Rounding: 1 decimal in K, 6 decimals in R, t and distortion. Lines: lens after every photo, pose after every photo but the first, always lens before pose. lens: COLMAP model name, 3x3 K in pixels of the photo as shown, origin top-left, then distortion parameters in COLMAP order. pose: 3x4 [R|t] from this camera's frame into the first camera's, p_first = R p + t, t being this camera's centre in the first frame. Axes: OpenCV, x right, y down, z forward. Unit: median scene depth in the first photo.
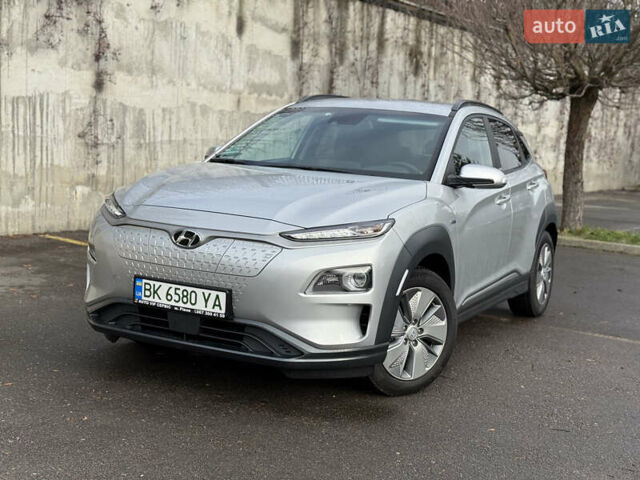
lens RADIAL K [[858.7, 0, 319.6], [0, 858.7, 238.9], [0, 0, 1]] dist [0.208239, -0.502644]
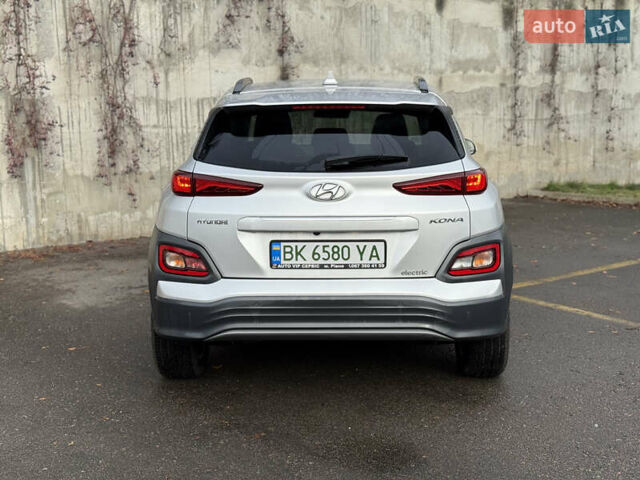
lens RADIAL K [[858.7, 0, 319.6], [0, 858.7, 238.9], [0, 0, 1]] dist [0.208239, -0.502644]
pose [[0.940773, -0.015581, -0.338678, 0.116535], [0.025337, 0.999381, 0.024403, -0.014724], [0.338088, -0.031539, 0.940586, 0.063414]]
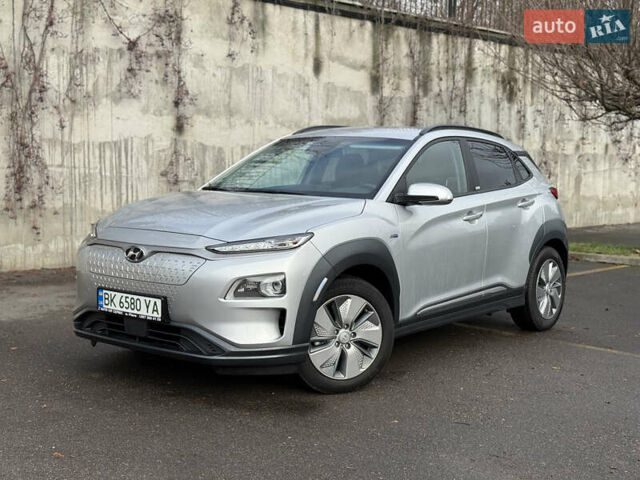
lens RADIAL K [[855.3, 0, 312.5], [0, 855.3, 239.5], [0, 0, 1]] dist [0.185819, -0.384351]
pose [[0.980994, -0.024350, -0.192506, 0.115851], [0.016833, 0.999034, -0.040590, 0.011886], [0.193308, 0.036578, 0.980456, -0.035665]]
